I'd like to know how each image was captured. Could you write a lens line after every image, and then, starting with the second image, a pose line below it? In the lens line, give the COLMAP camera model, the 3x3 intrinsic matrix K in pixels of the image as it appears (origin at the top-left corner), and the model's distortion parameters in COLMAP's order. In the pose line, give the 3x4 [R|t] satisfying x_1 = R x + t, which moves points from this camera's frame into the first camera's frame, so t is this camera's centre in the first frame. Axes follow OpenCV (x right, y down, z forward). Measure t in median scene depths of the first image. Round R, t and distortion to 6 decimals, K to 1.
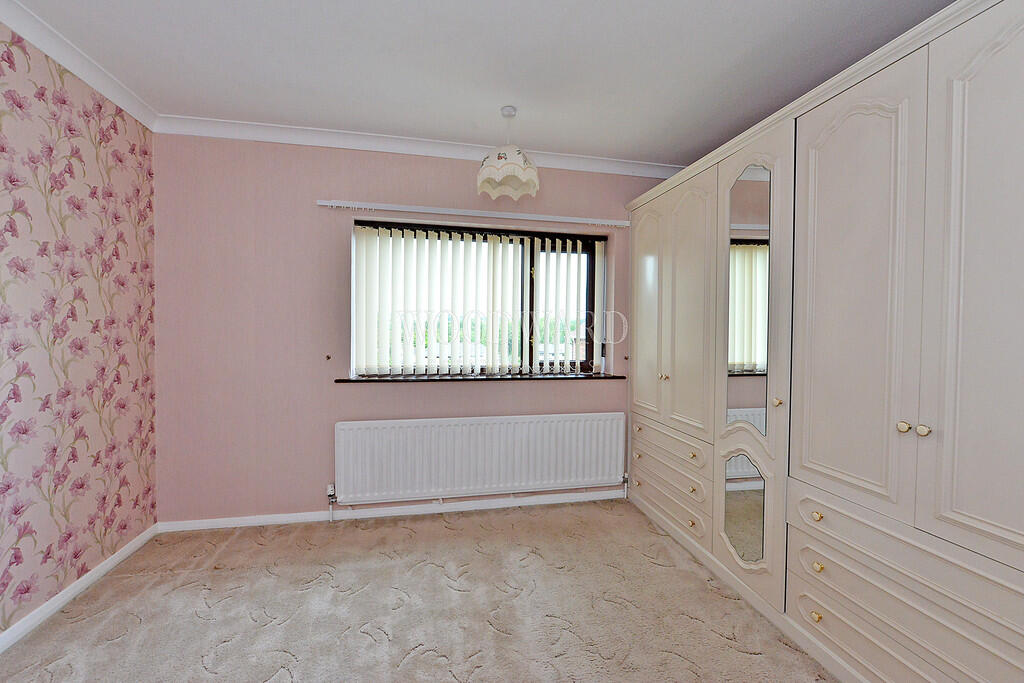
lens RADIAL K [[410.0, 0, 513.9], [0, 410.0, 339.4], [0, 0, 1]] dist [-0.002885, 0.000709]
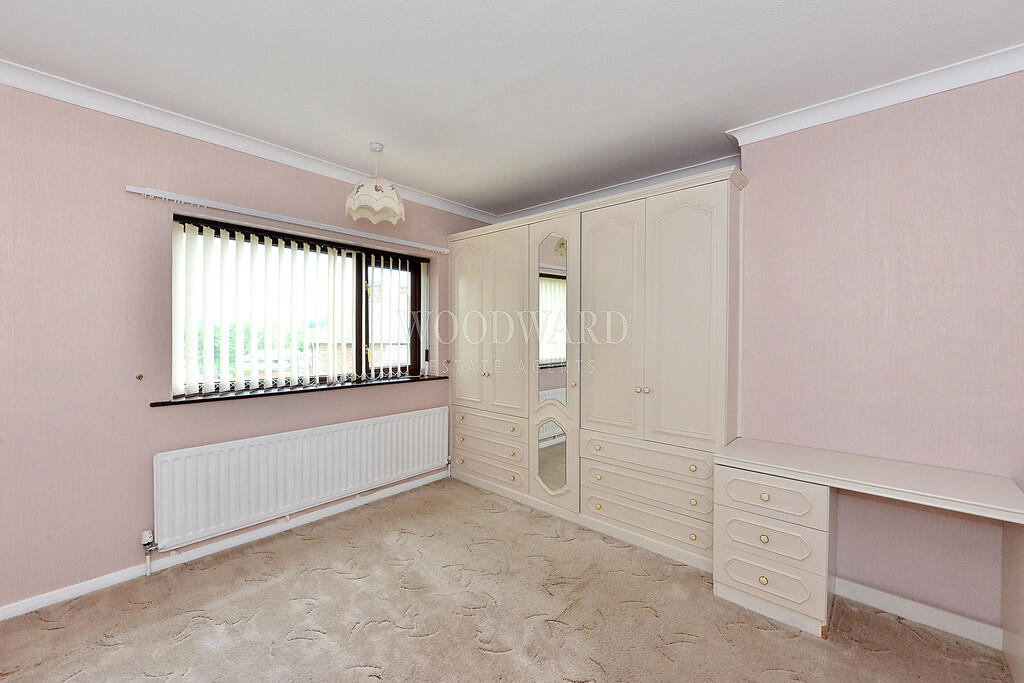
lens RADIAL K [[410.0, 0, 512.5], [0, 410.0, 340.0], [0, 0, 1]] dist [-0.002885, 0.000709]
pose [[0.803884, -0.015076, 0.594595, -0.340885], [0.019166, 0.999816, -0.000561, -0.015504], [-0.594477, 0.011847, 0.804025, -0.106626]]
